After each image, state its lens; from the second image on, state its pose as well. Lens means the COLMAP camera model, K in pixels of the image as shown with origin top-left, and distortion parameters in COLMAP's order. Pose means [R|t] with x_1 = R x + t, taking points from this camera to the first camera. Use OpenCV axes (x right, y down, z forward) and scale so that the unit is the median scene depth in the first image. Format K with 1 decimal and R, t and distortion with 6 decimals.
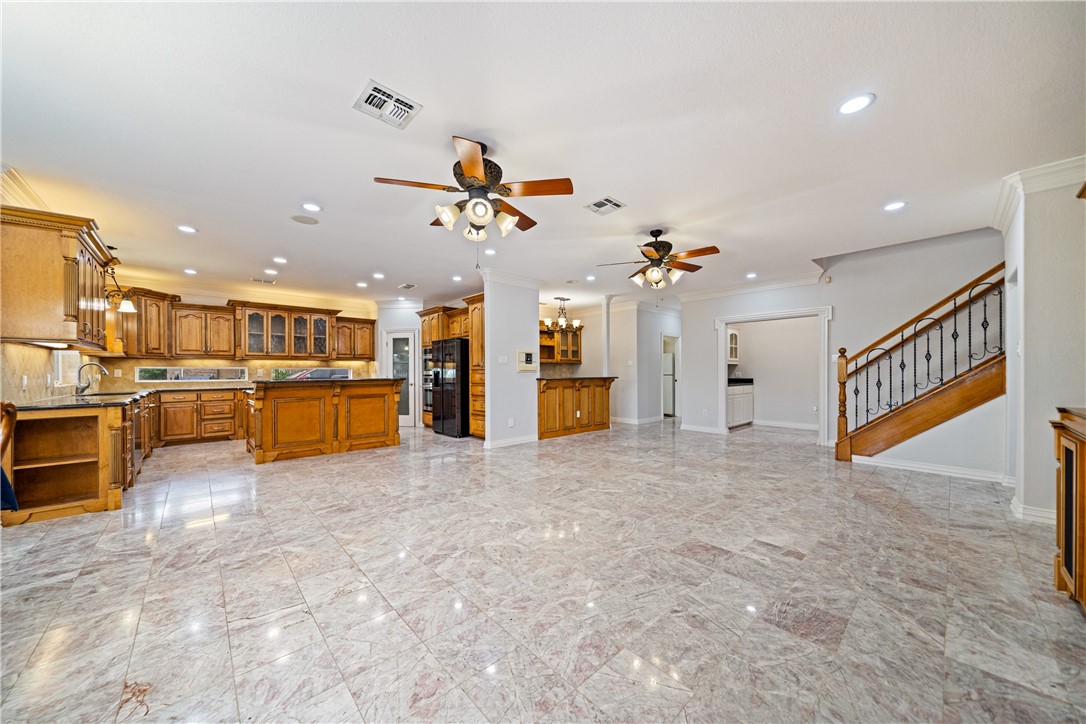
lens RADIAL K [[379.2, 0, 547.6], [0, 379.2, 367.3], [0, 0, 1]] dist [-0.009852, 0.000276]
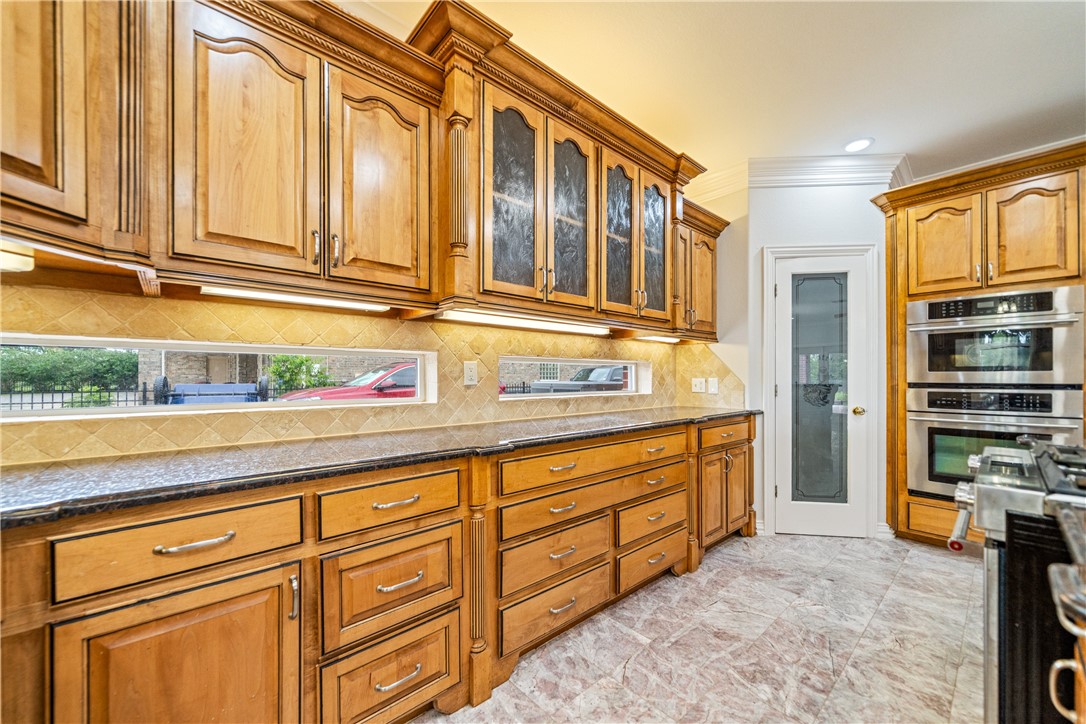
lens RADIAL K [[399.5, 0, 528.5], [0, 399.5, 374.5], [0, 0, 1]] dist [-0.007317, 0.000461]
pose [[0.999007, 0.008153, -0.043797, -1.060957], [-0.007712, 0.999918, 0.010243, 0.018289], [0.043877, -0.009895, 0.998988, 1.070125]]
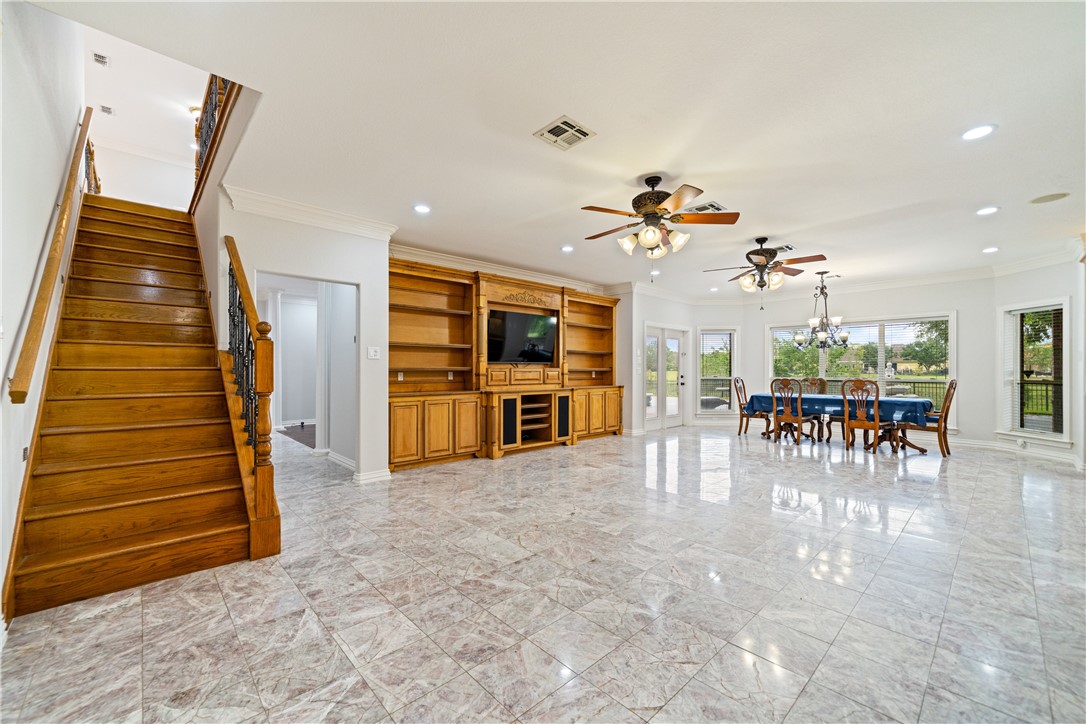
lens RADIAL K [[429.6, 0, 533.1], [0, 429.6, 377.1], [0, 0, 1]] dist [-0.001322, 0.000005]
pose [[-0.999694, 0.003585, 0.024492, 0.436097], [0.003719, 0.999978, 0.005433, 0.015253], [-0.024472, 0.005523, -0.999685, 1.601297]]
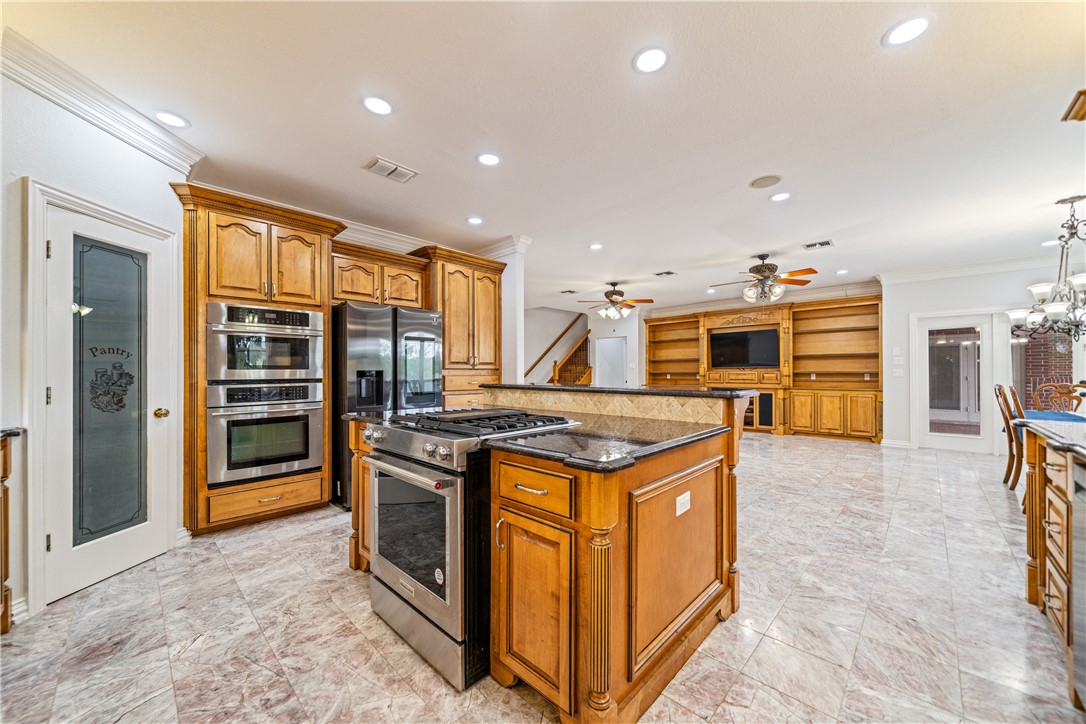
lens RADIAL K [[399.5, 0, 545.7], [0, 399.5, 370.5], [0, 0, 1]] dist [-0.007317, 0.000461]
pose [[-0.054518, 0.012212, 0.998438, -1.149412], [-0.008702, 0.999881, -0.012705, 0.020467], [-0.998475, -0.009381, -0.054406, 1.196787]]
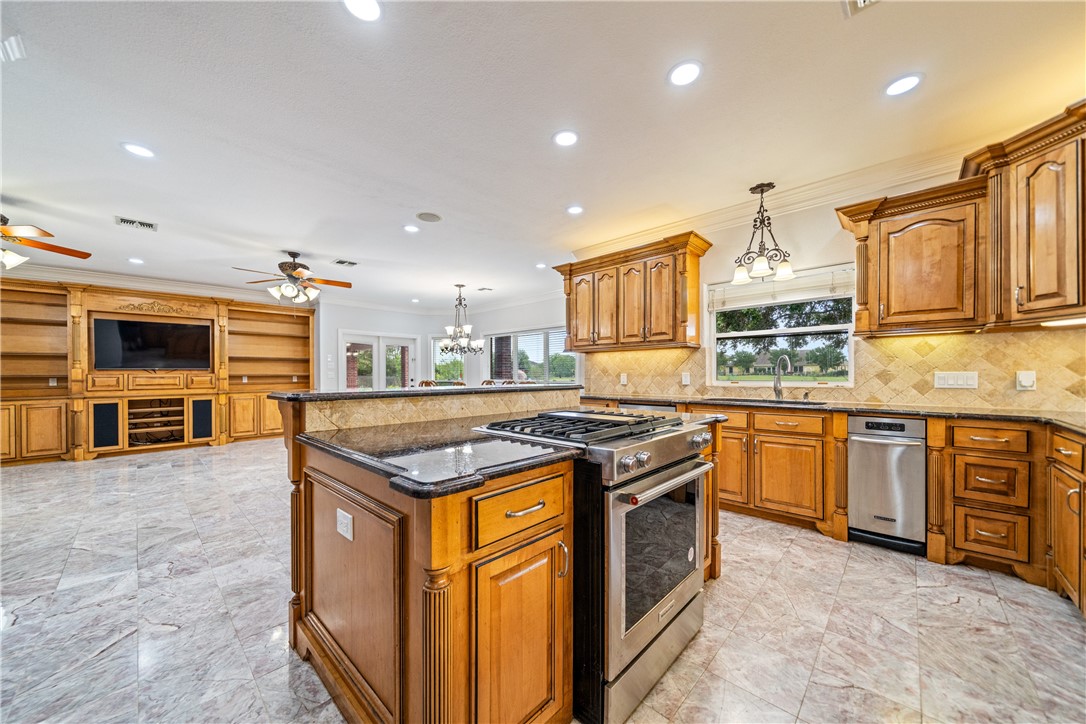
lens RADIAL K [[386.8, 0, 534.2], [0, 386.8, 372.6], [0, 0, 1]] dist [0.003366, 0.000244]
pose [[-0.999070, 0.010959, -0.041702, -0.687906], [0.011559, 0.999833, -0.014172, 0.023240], [0.041540, -0.014640, -0.999030, 1.592153]]
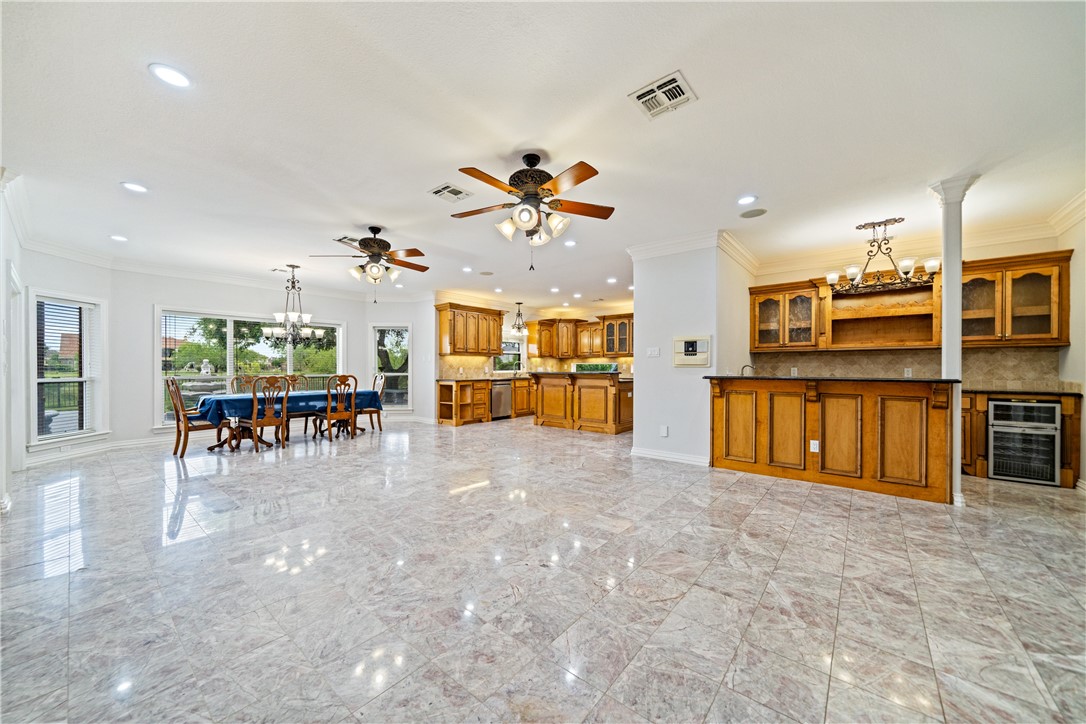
lens RADIAL K [[399.5, 0, 541.5], [0, 399.5, 372.0], [0, 0, 1]] dist [-0.007317, 0.000461]
pose [[0.123436, 0.015350, -0.992234, 0.861673], [0.010621, 0.999803, 0.016788, 0.008564], [0.992296, -0.012610, 0.123248, 0.812342]]
